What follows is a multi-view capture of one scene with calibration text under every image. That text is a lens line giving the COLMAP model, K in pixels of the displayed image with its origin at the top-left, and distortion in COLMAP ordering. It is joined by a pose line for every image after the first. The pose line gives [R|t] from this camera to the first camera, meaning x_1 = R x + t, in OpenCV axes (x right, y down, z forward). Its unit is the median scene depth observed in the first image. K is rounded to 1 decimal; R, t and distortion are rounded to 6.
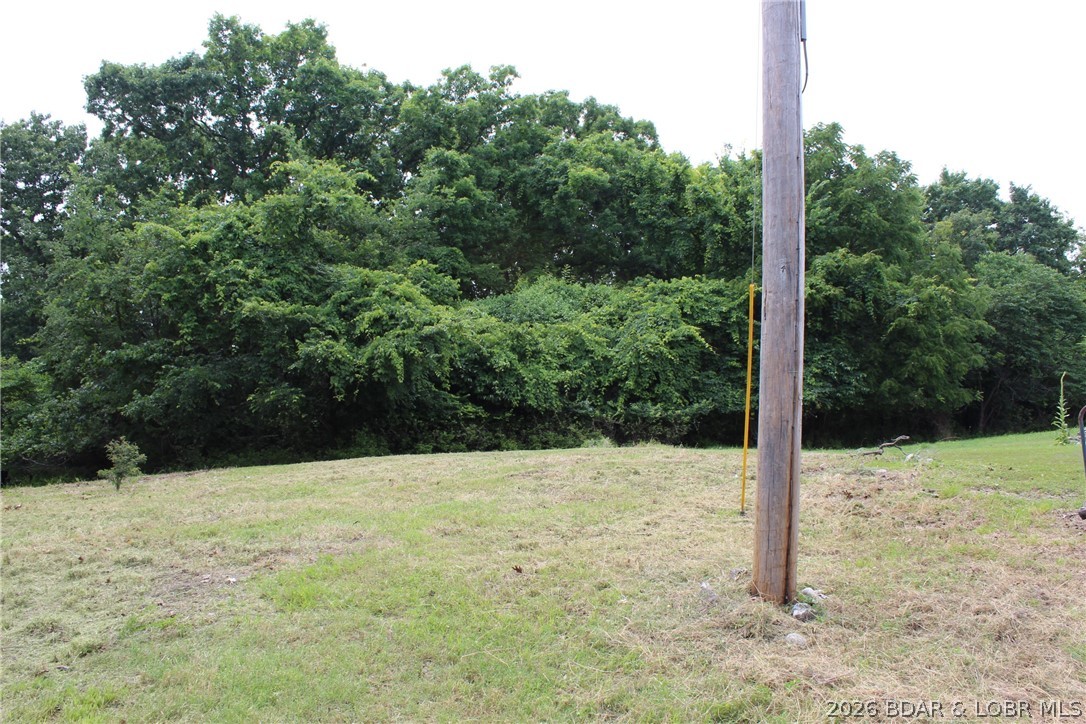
lens RADIAL K [[901.3, 0, 543.2], [0, 901.3, 347.6], [0, 0, 1]] dist [-0.182704, 0.164981]
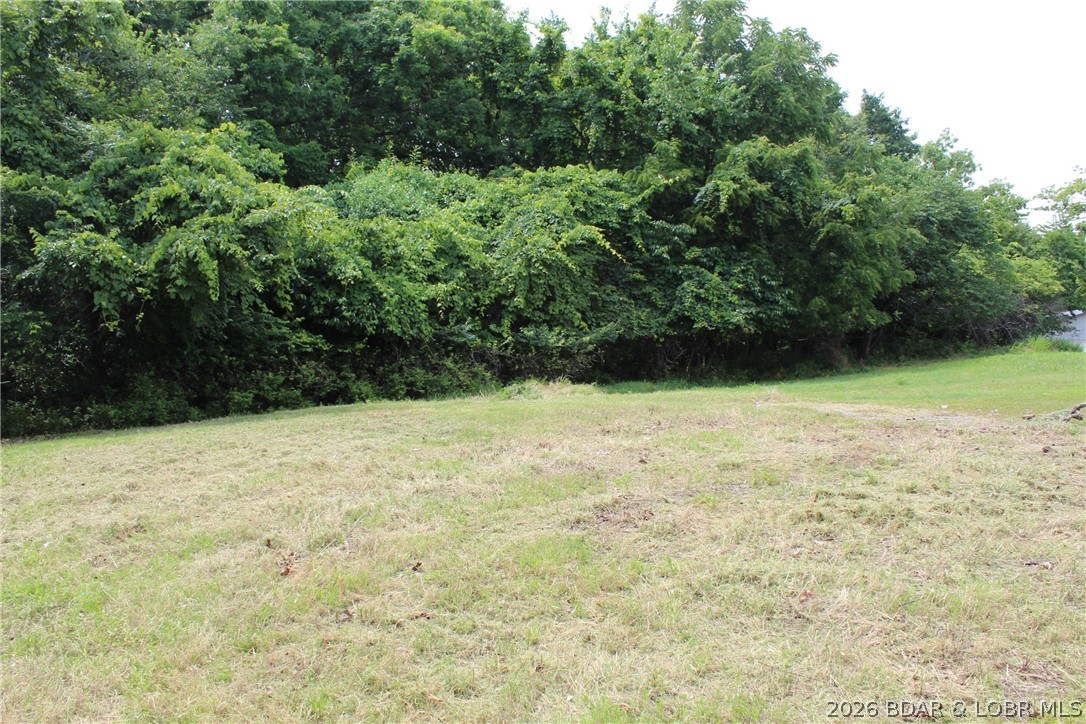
lens RADIAL K [[901.3, 0, 543.2], [0, 901.3, 347.6], [0, 0, 1]] dist [-0.182704, 0.164981]
pose [[0.968378, -0.014991, 0.249038, -0.072250], [-0.007387, 0.996033, 0.088682, 0.012484], [-0.249379, -0.087718, 0.964425, 0.282705]]
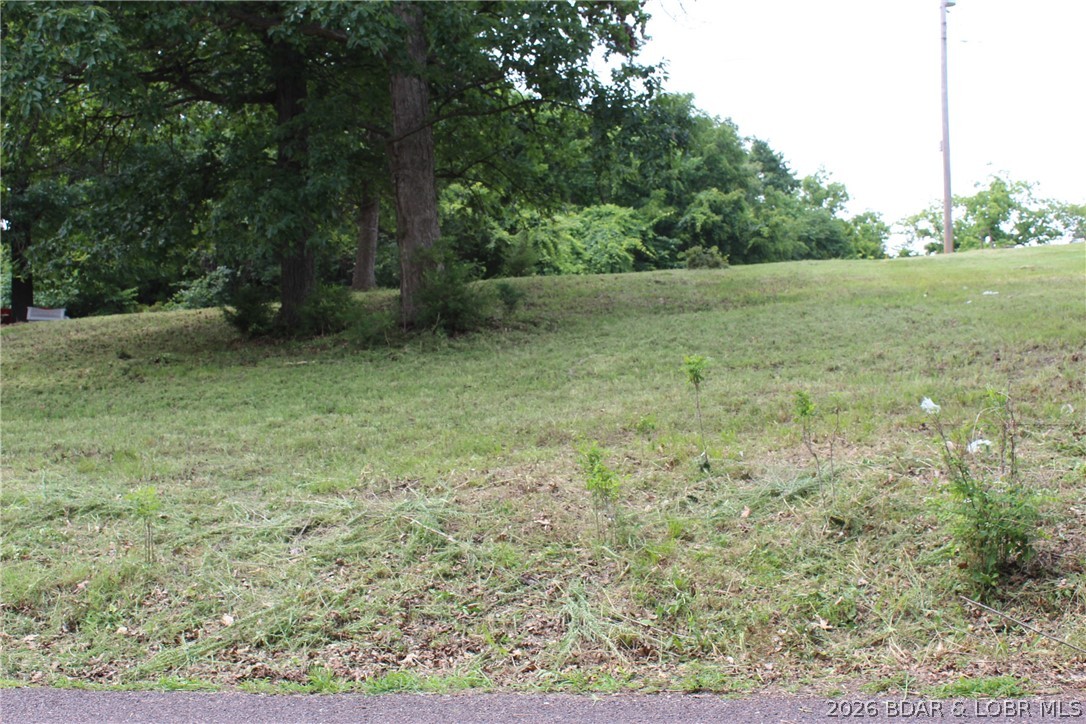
lens RADIAL K [[1379.3, 0, 542.7], [0, 1379.3, 339.3], [0, 0, 1]] dist [-0.000900, 0.001416]
pose [[0.889689, -0.000720, 0.456567, -1.035040], [-0.000032, 0.999999, 0.001641, 0.141746], [-0.456568, -0.001474, 0.889687, -0.943625]]
